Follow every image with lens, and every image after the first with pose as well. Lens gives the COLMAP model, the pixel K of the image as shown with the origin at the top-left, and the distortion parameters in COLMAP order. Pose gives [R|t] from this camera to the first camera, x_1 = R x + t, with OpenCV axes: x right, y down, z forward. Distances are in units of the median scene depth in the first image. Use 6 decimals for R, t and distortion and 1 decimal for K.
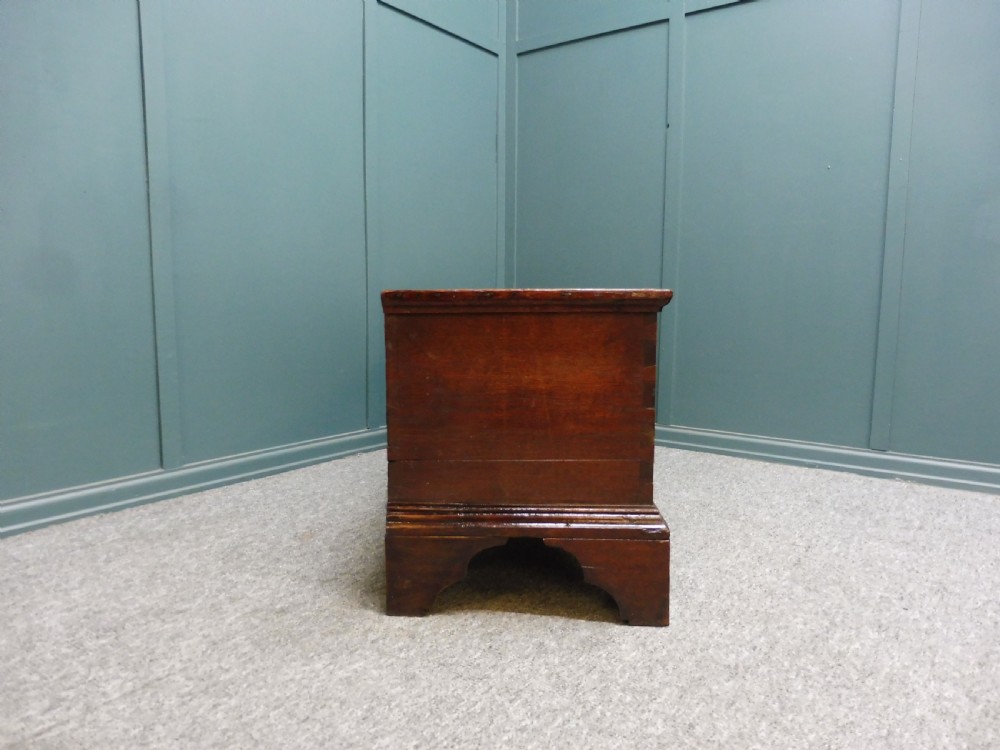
lens RADIAL K [[727.6, 0, 506.1], [0, 727.6, 388.5], [0, 0, 1]] dist [-0.050159, 0.015534]
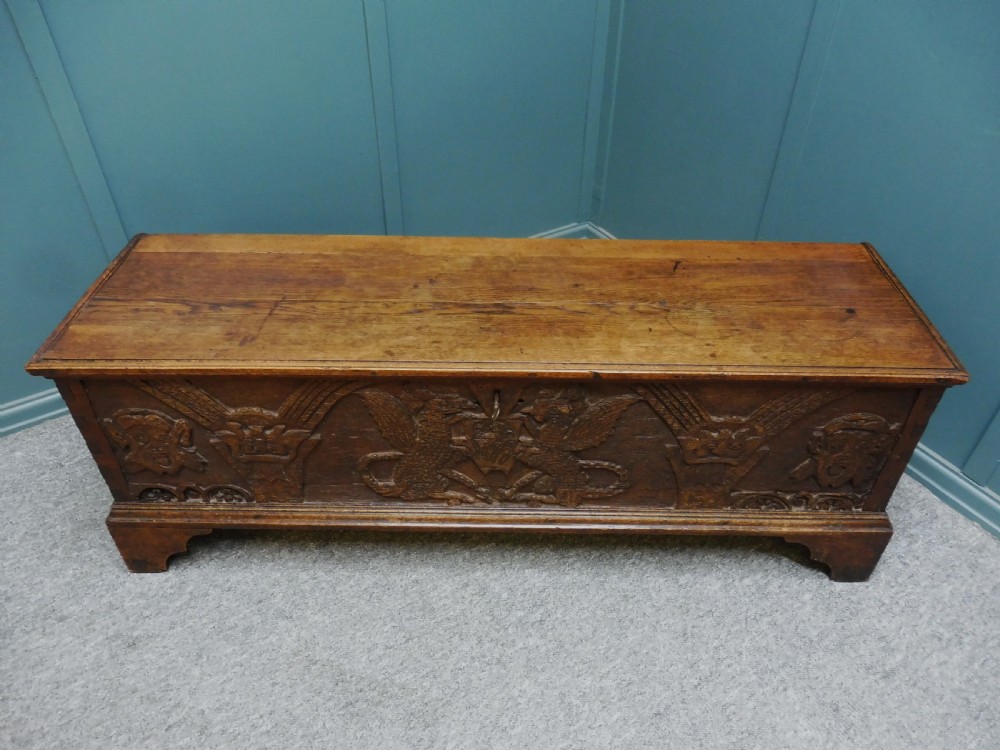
lens RADIAL K [[727.6, 0, 504.7], [0, 727.6, 388.4], [0, 0, 1]] dist [-0.050159, 0.015534]
pose [[0.929911, 0.237648, -0.280694, 0.489881], [-0.044246, 0.829946, 0.556086, -0.729119], [0.365113, -0.504690, 0.782291, 0.572892]]
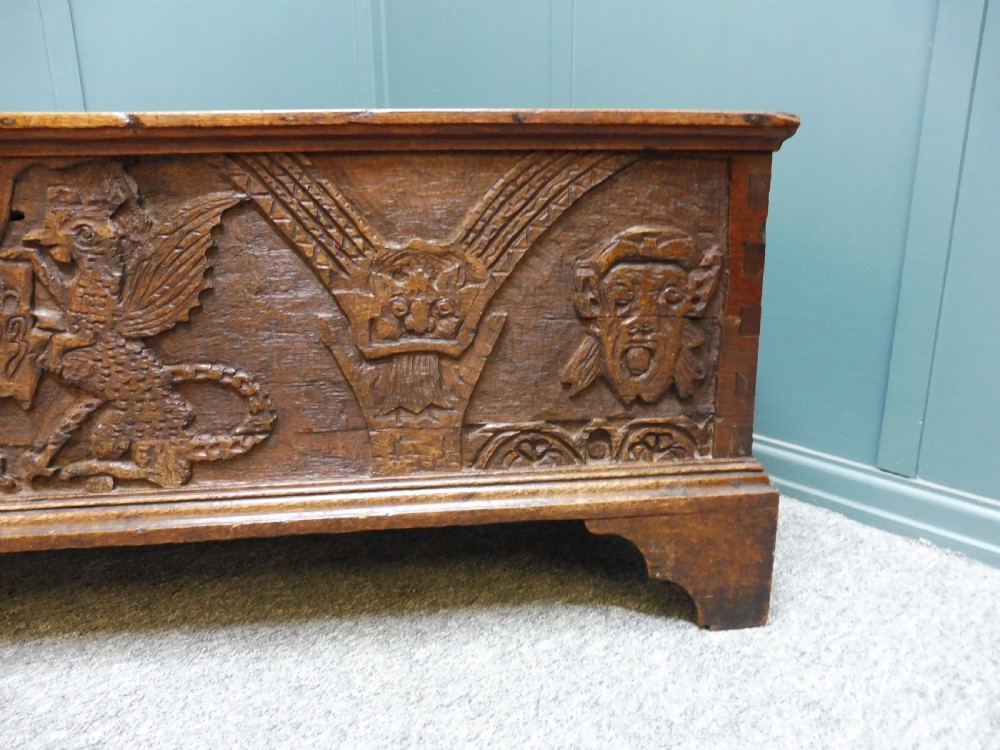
lens RADIAL K [[727.6, 0, 502.7], [0, 727.6, 384.4], [0, 0, 1]] dist [-0.050159, 0.015534]
pose [[0.968908, 0.045964, -0.243115, 0.731820], [-0.012416, 0.990387, 0.137765, -0.065703], [0.247110, -0.130463, 0.960165, 0.946430]]
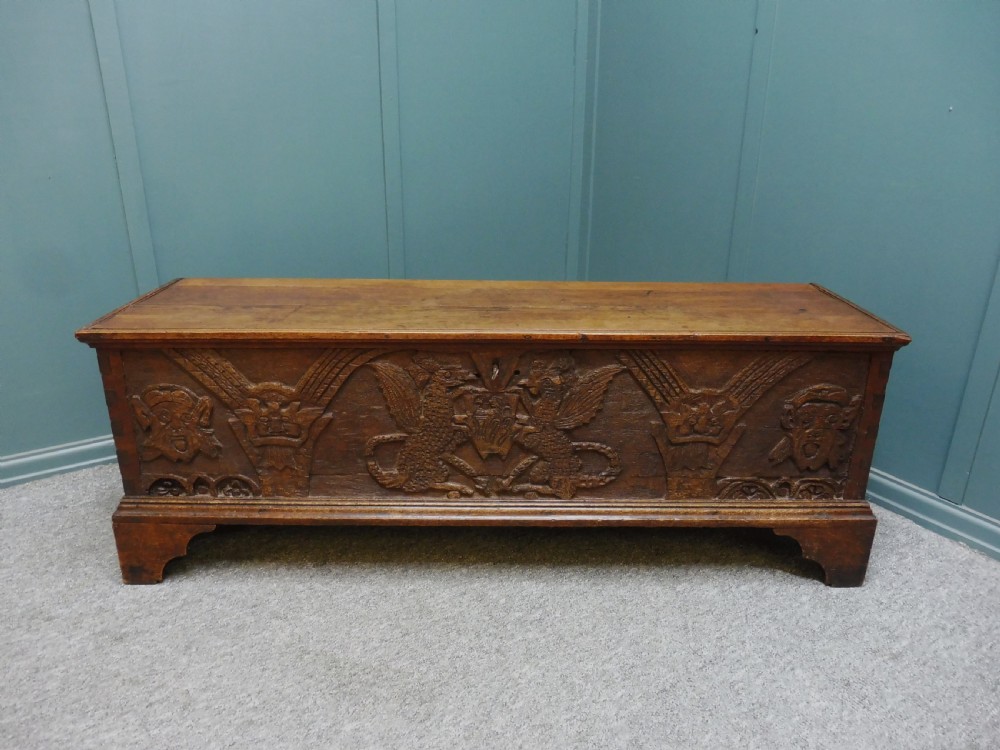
lens RADIAL K [[727.6, 0, 504.9], [0, 727.6, 384.3], [0, 0, 1]] dist [-0.050159, 0.015534]
pose [[0.936584, 0.127930, -0.326257, 0.588407], [-0.045749, 0.967654, 0.248100, -0.393075], [0.347444, -0.217441, 0.912142, 0.311953]]
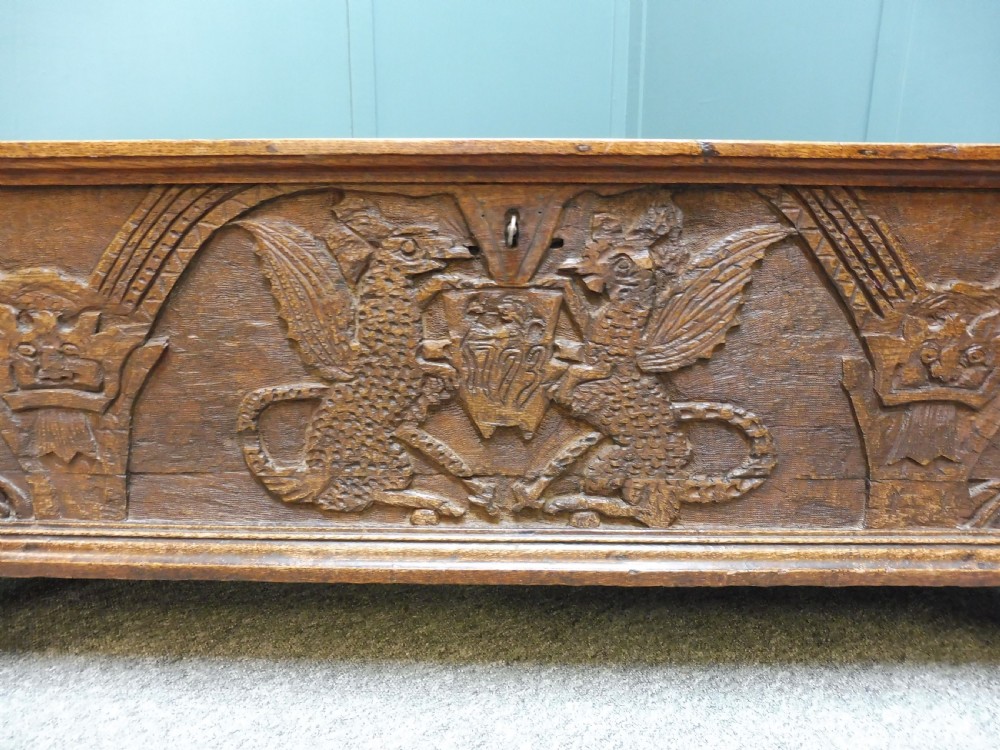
lens RADIAL K [[727.6, 0, 506.7], [0, 727.6, 385.4], [0, 0, 1]] dist [-0.050159, 0.015534]
pose [[0.931232, 0.092571, -0.352473, 0.383613], [-0.043164, 0.988409, 0.145549, -0.087242], [0.361861, -0.120326, 0.924434, 0.874212]]
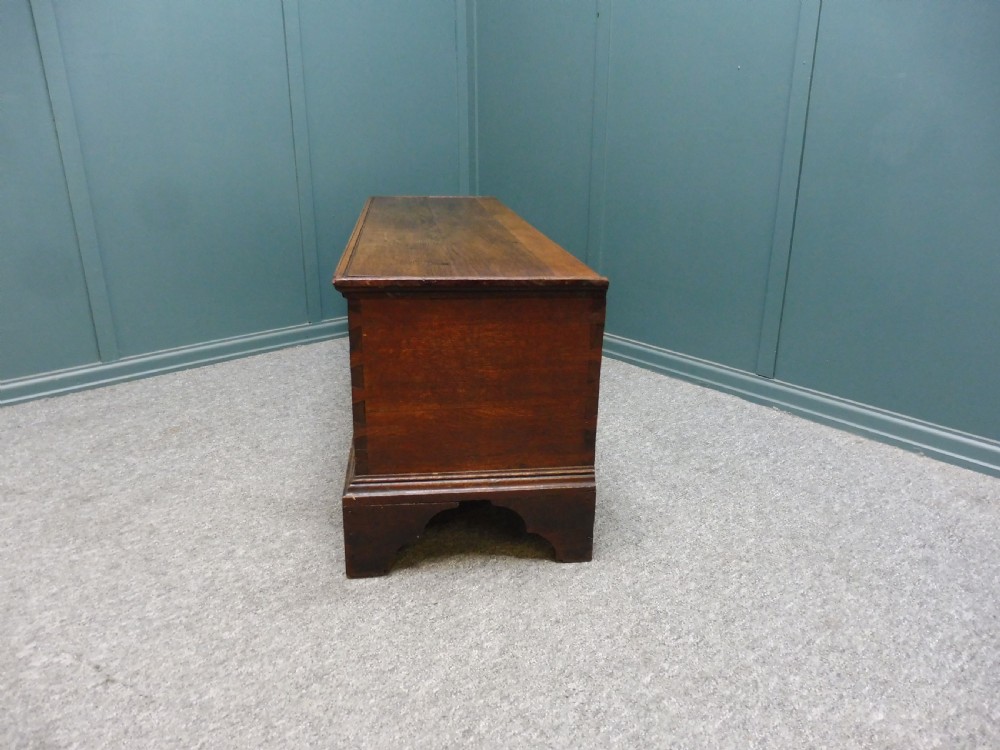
lens RADIAL K [[727.6, 0, 508.0], [0, 727.6, 390.7], [0, 0, 1]] dist [-0.050159, 0.015534]
pose [[0.973441, 0.070564, -0.217794, 0.759732], [-0.020619, 0.974471, 0.223565, -0.207977], [0.228009, -0.213137, 0.950045, -0.027466]]
